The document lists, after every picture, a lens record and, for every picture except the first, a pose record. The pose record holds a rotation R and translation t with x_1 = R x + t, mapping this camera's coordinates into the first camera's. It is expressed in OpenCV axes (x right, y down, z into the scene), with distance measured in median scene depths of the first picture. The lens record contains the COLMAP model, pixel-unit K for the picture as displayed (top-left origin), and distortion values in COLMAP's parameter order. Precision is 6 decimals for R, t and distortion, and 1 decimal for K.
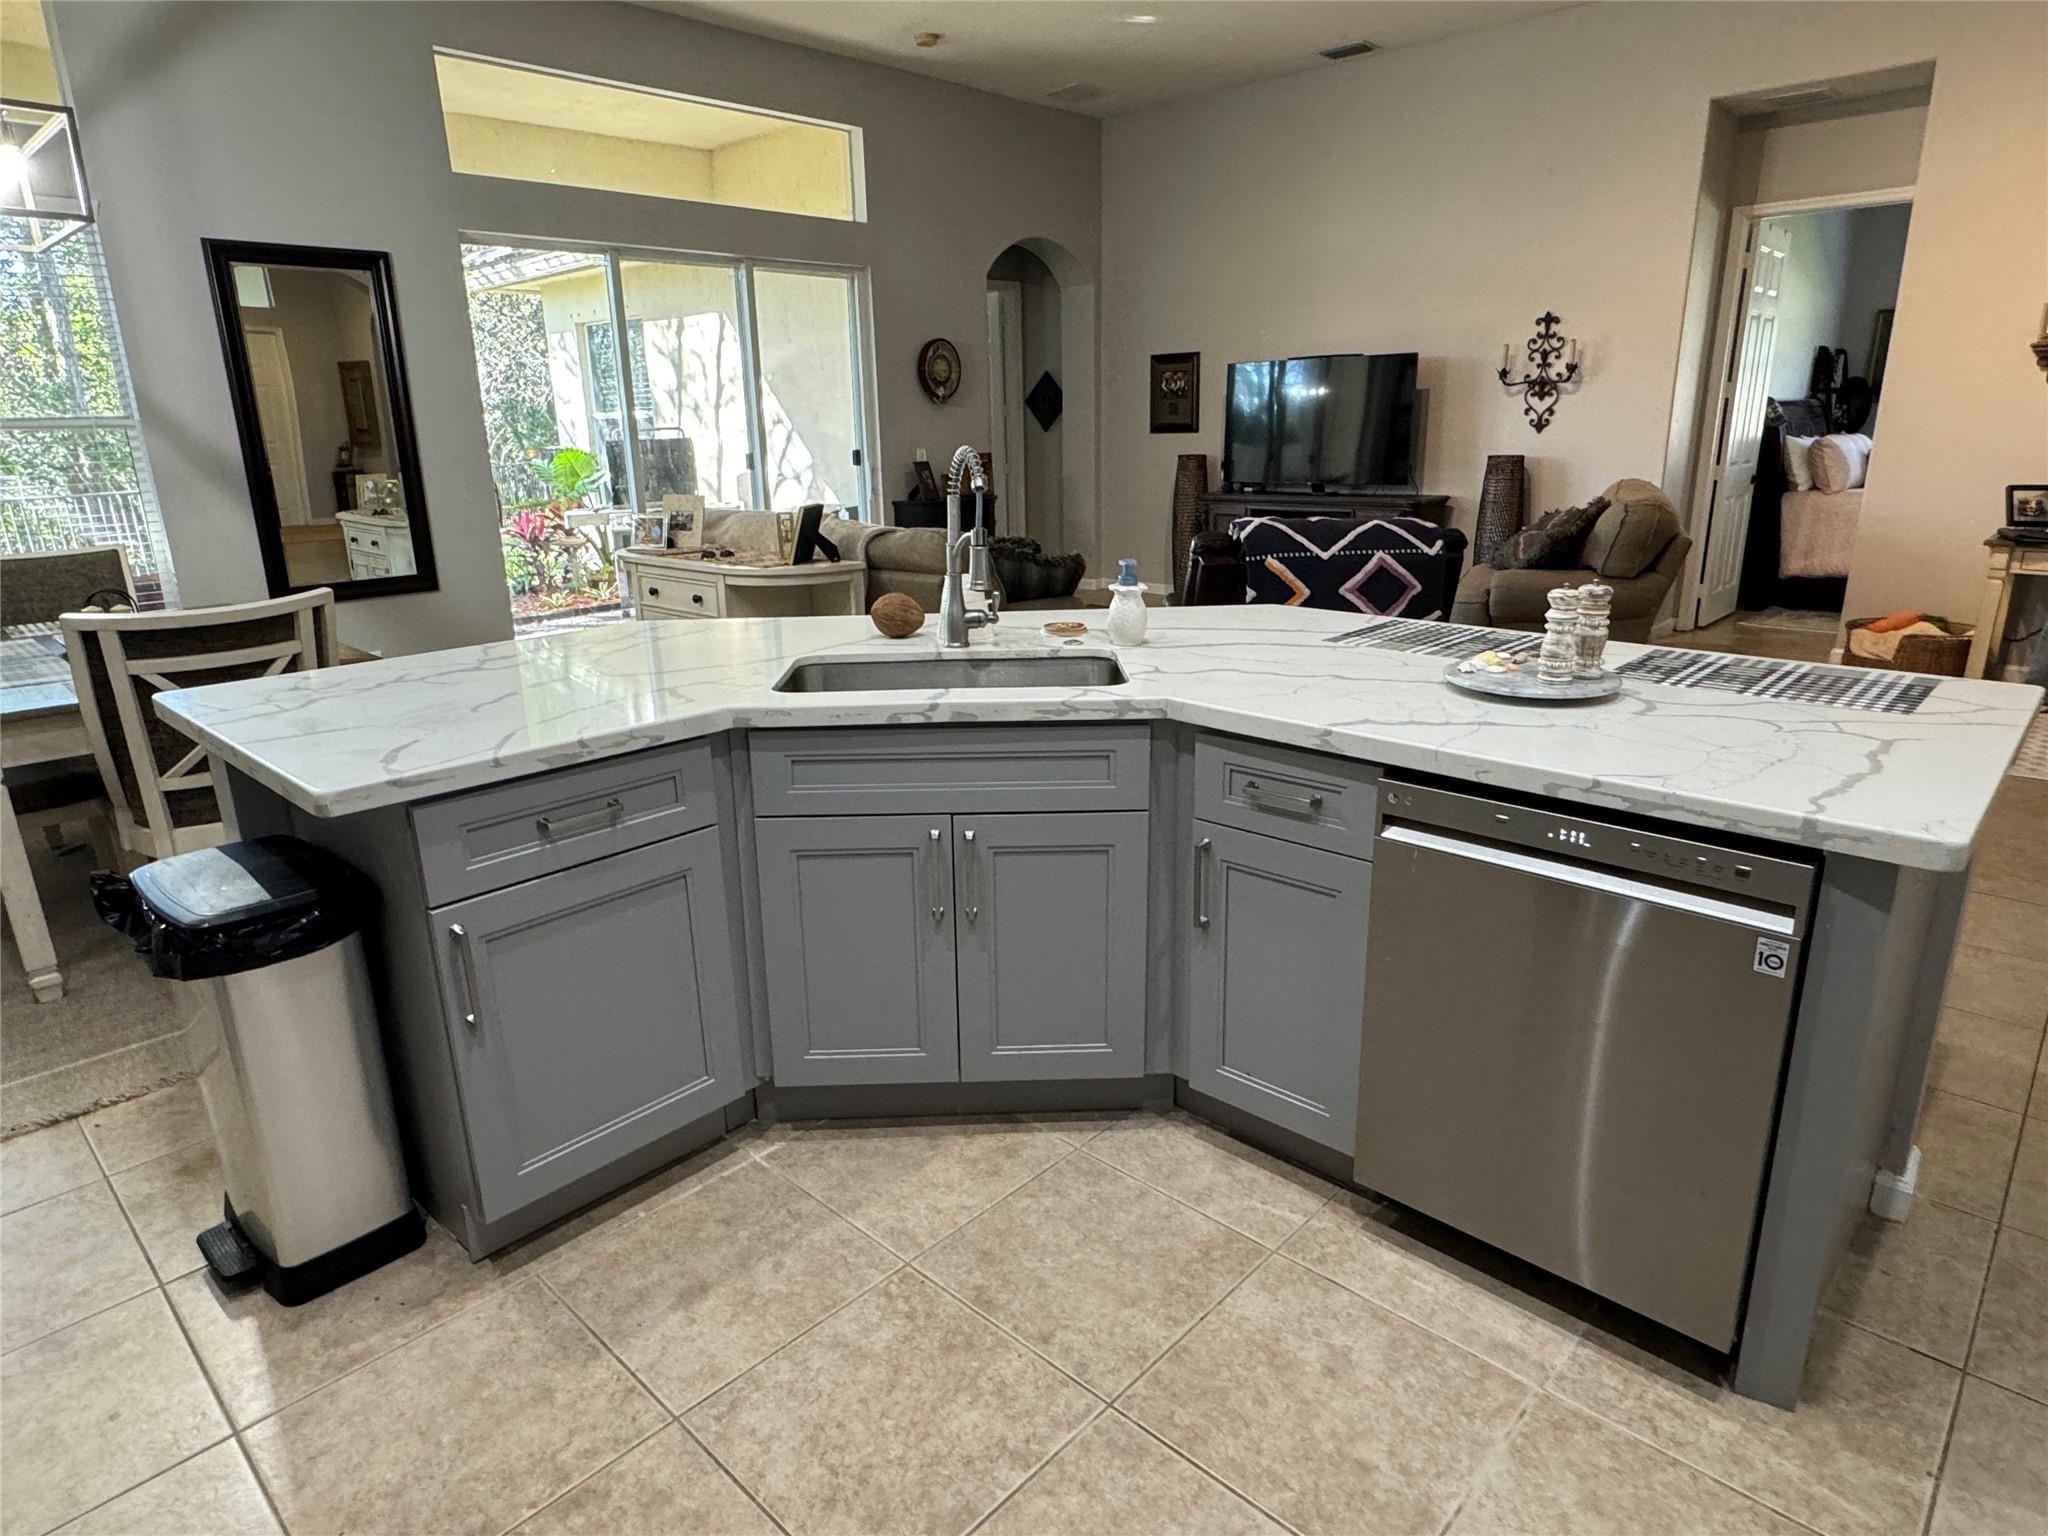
lens RADIAL K [[1189.2, 0, 1023.0], [0, 1189.2, 767.5], [0, 0, 1]] dist [-0.000372, 0.002506]
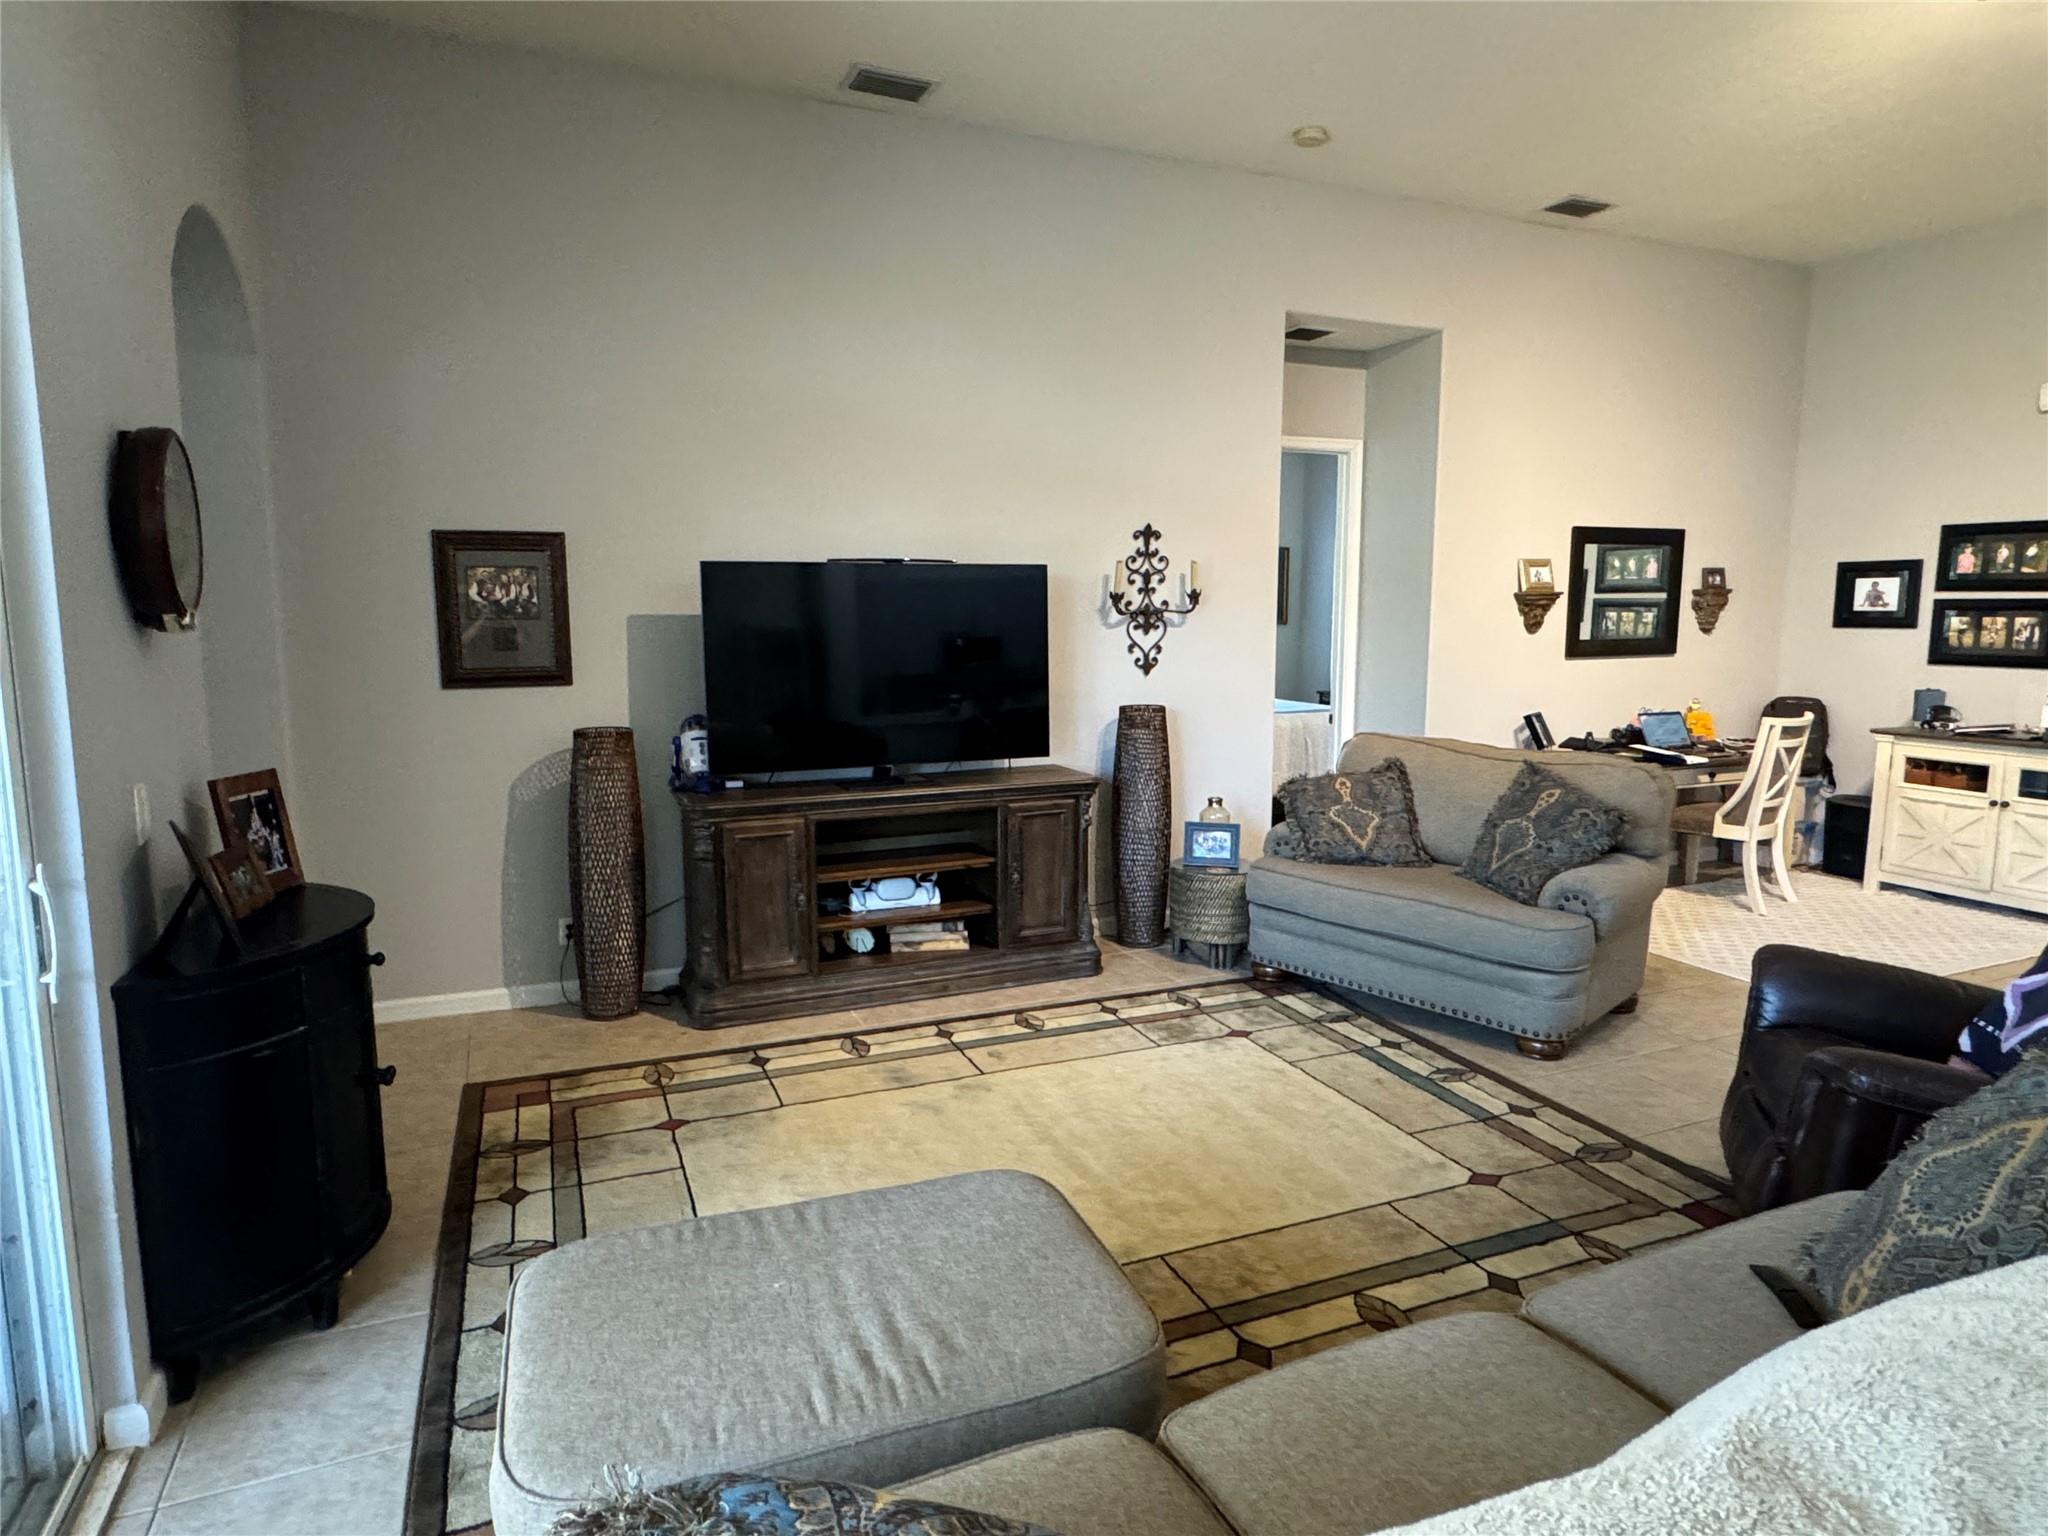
lens RADIAL K [[1189.2, 0, 1023.8], [0, 1189.2, 772.7], [0, 0, 1]] dist [-0.000372, 0.002506]
pose [[0.406032, -0.116372, 0.906419, -0.302899], [0.242929, 0.969917, 0.015704, -0.254549], [-0.880979, 0.213820, 0.422087, 0.768597]]
